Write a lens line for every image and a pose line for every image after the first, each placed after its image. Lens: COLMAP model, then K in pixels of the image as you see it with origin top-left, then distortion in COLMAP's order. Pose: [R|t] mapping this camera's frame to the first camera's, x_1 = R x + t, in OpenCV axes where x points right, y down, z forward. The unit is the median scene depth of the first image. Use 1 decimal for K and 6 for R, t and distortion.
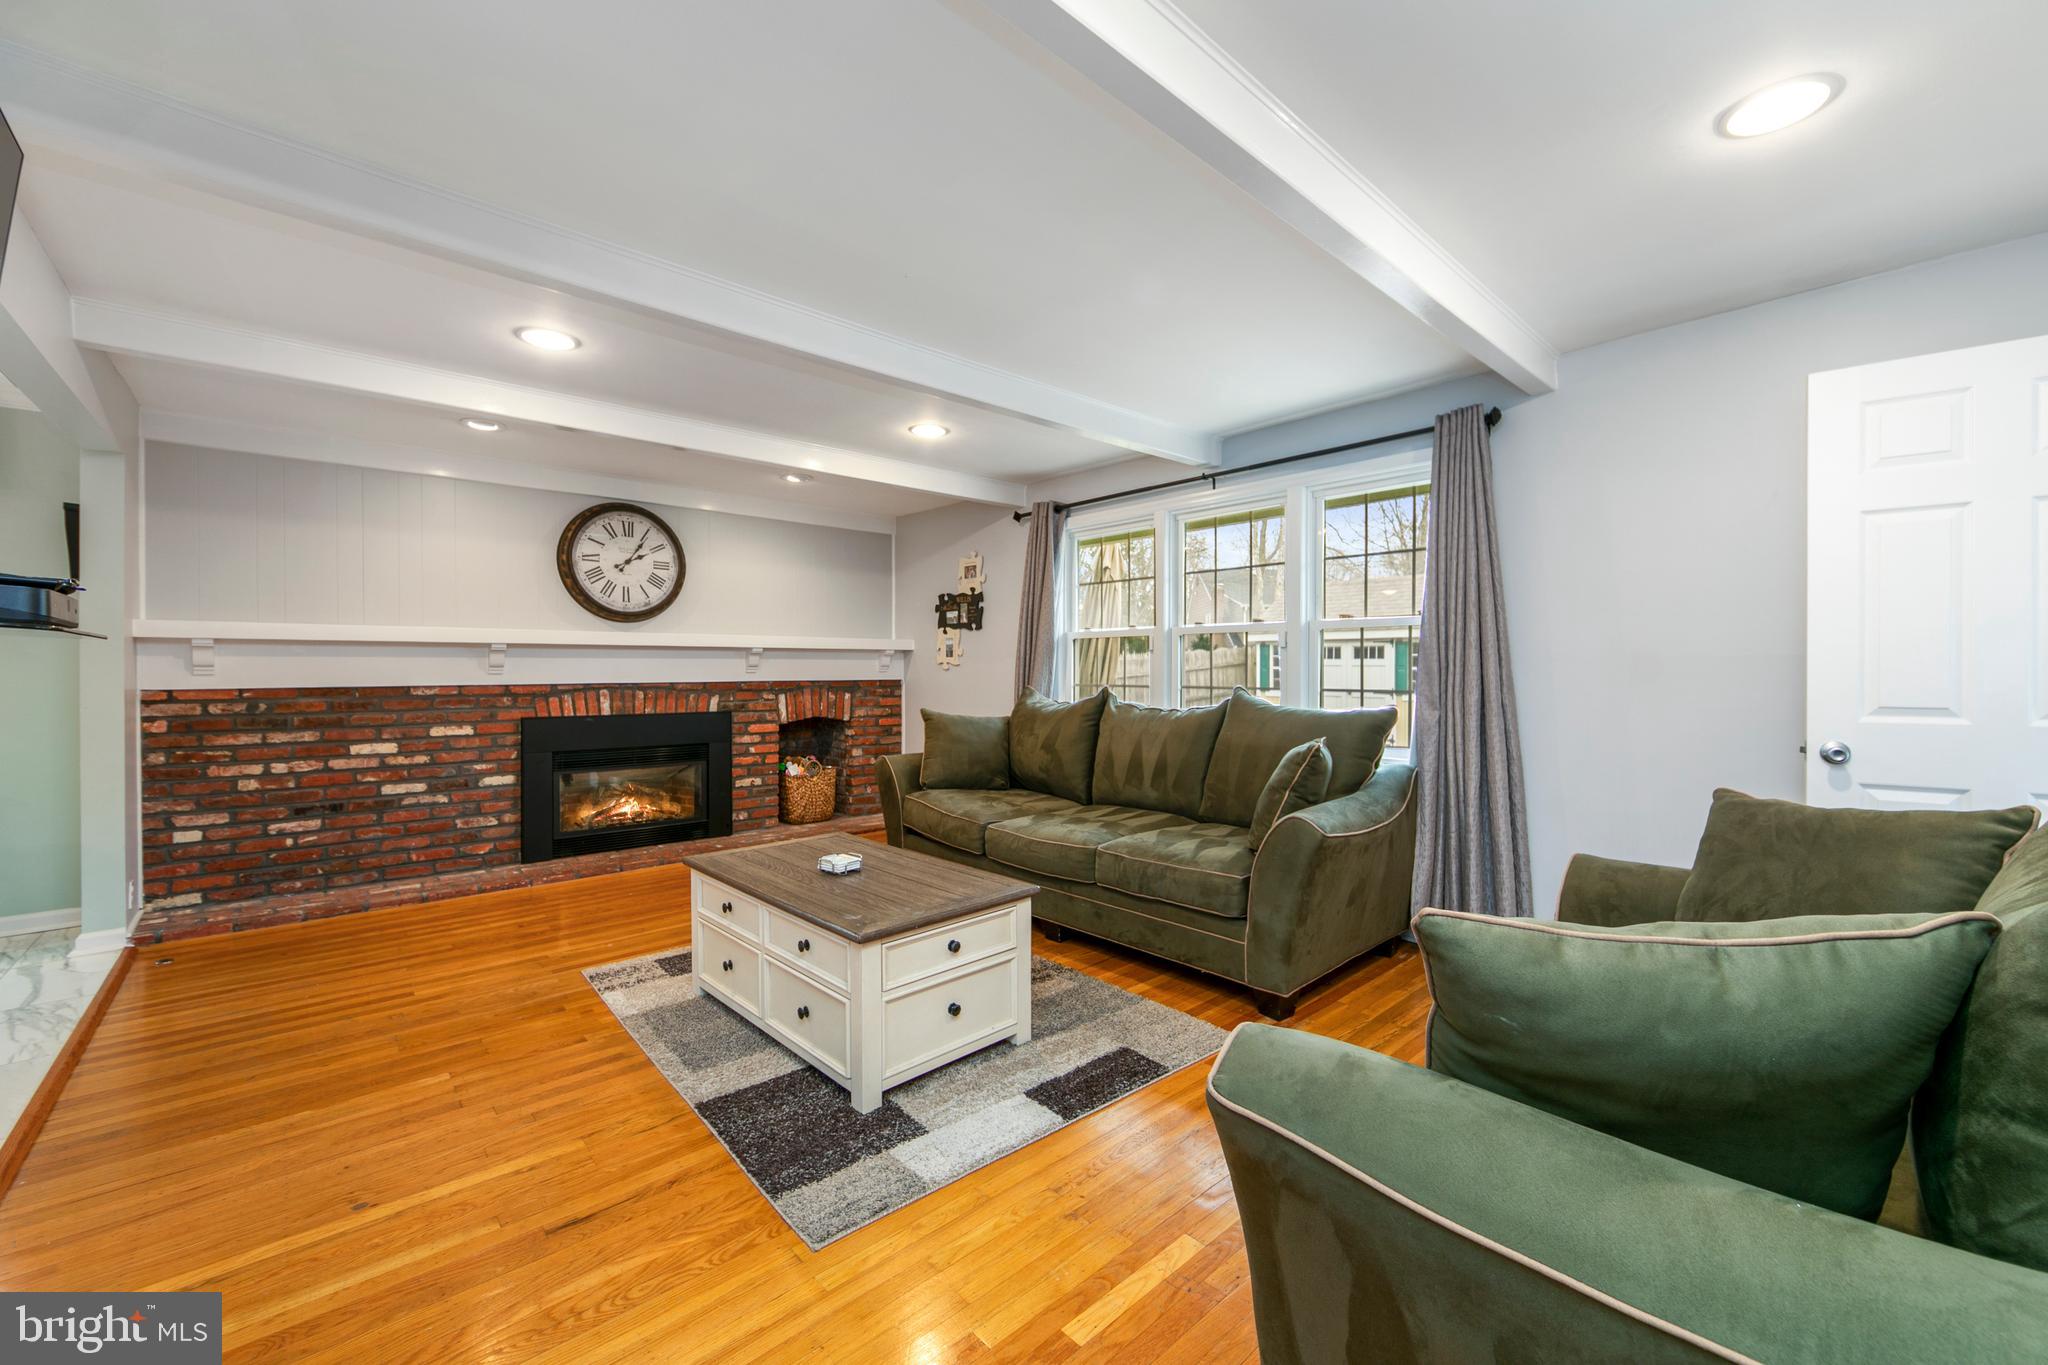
lens RADIAL K [[808.0, 0, 1033.7], [0, 808.0, 676.6], [0, 0, 1]] dist [-0.002647, 0.001118]
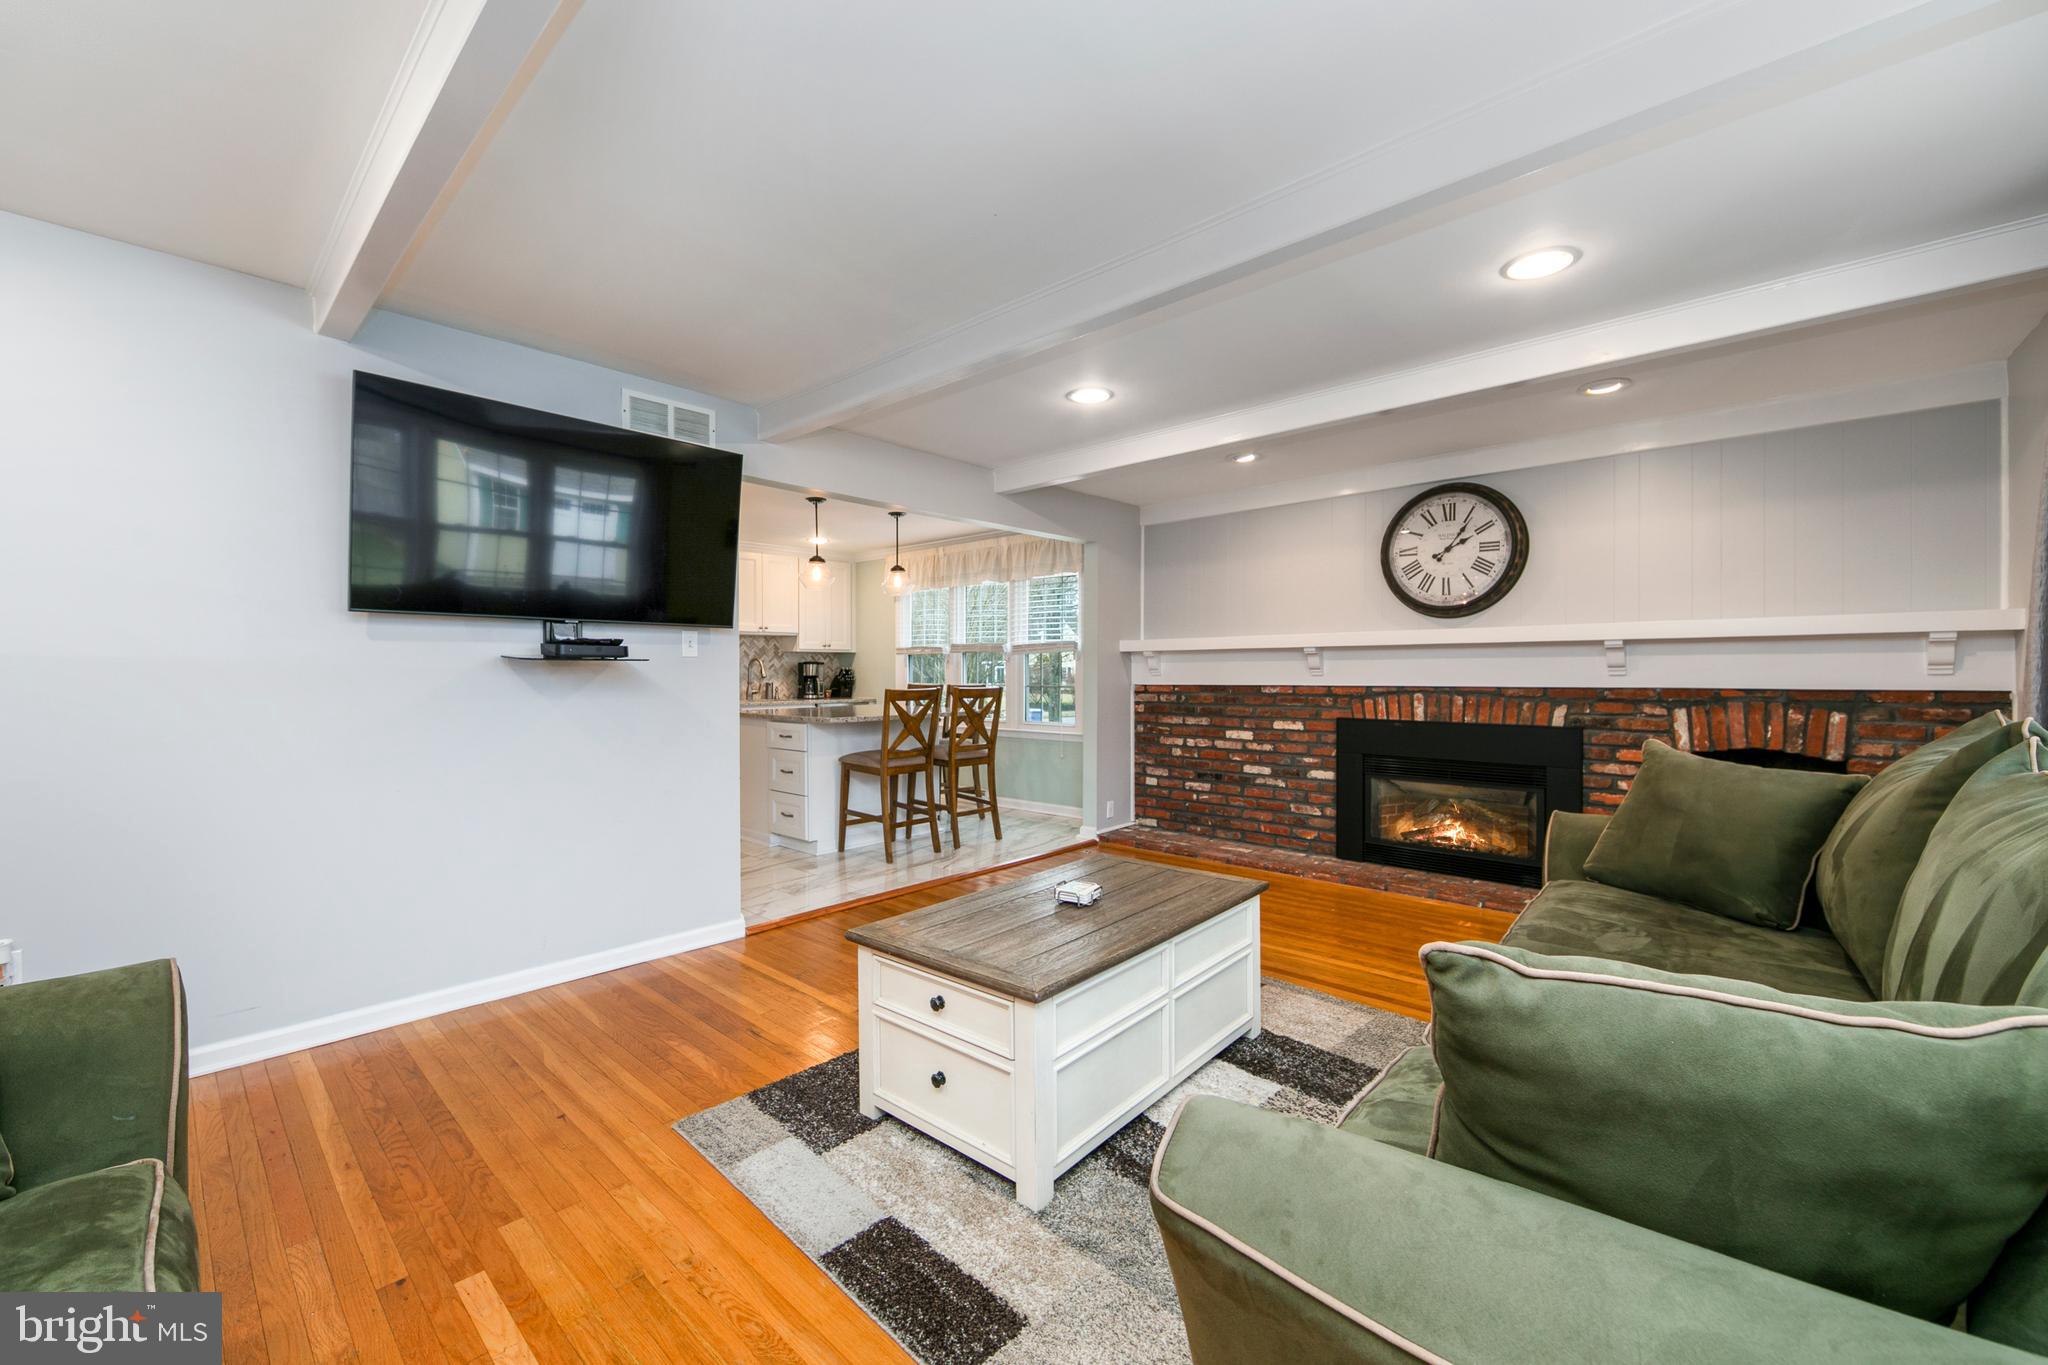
lens RADIAL K [[808.0, 0, 1018.8], [0, 808.0, 674.9], [0, 0, 1]] dist [-0.002647, 0.001118]
pose [[0.085896, 0.004334, -0.996295, 0.376873], [-0.005989, 0.999975, 0.003833, -0.006078], [0.996286, 0.005637, 0.085919, 0.512858]]
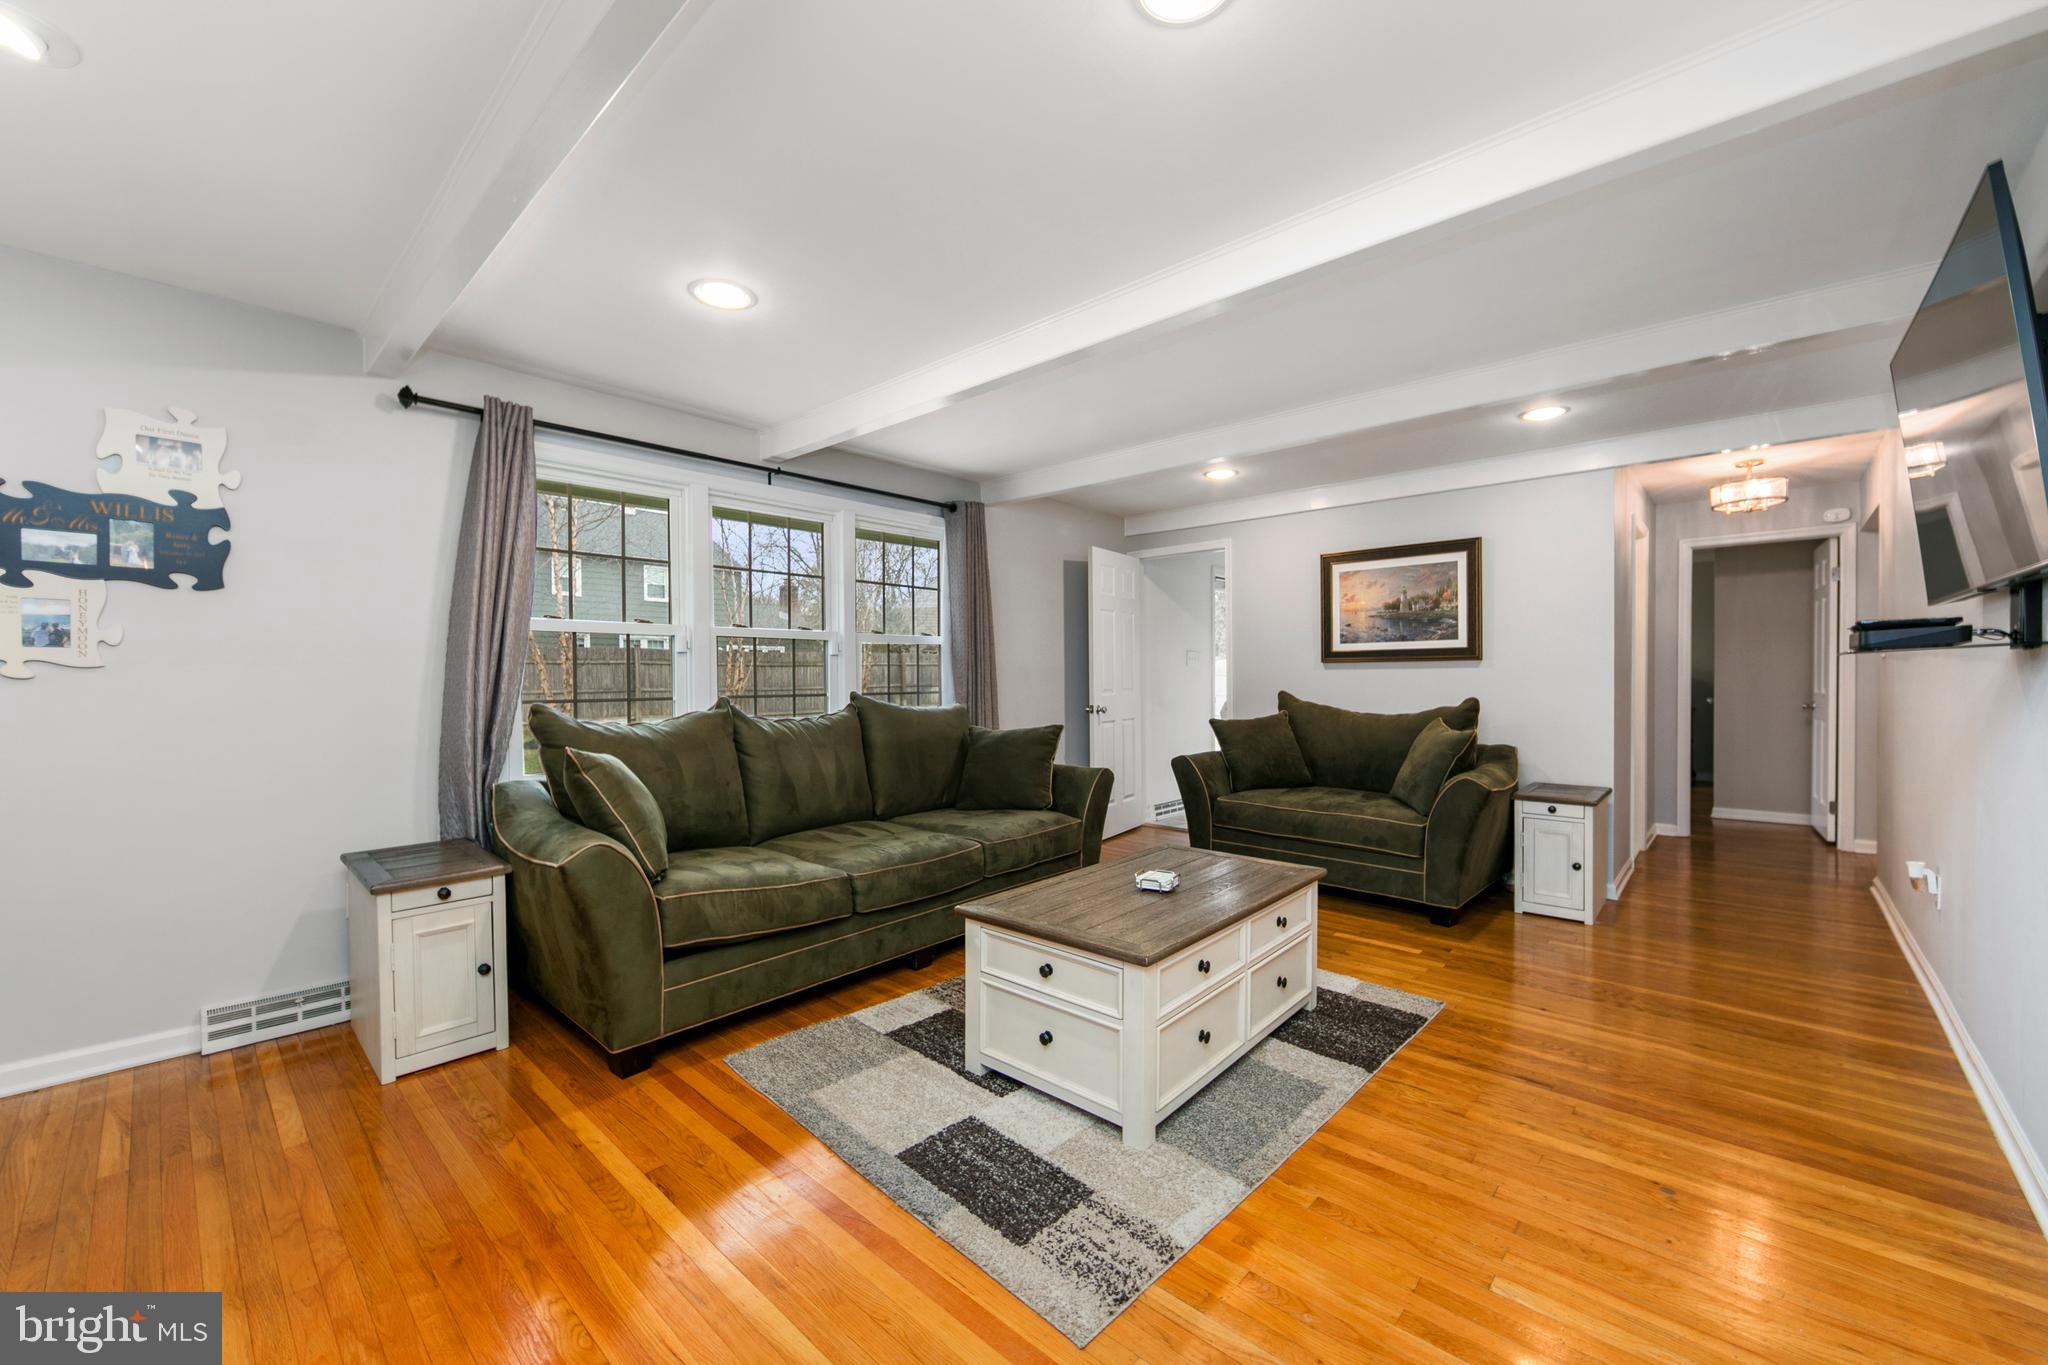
lens RADIAL K [[808.0, 0, 1024.7], [0, 808.0, 673.9], [0, 0, 1]] dist [-0.002647, 0.001118]
pose [[-0.088565, 0.002212, 0.996068, -0.693303], [0.014182, 0.999899, -0.000960, -0.005884], [-0.995969, 0.014041, -0.088588, 0.735758]]
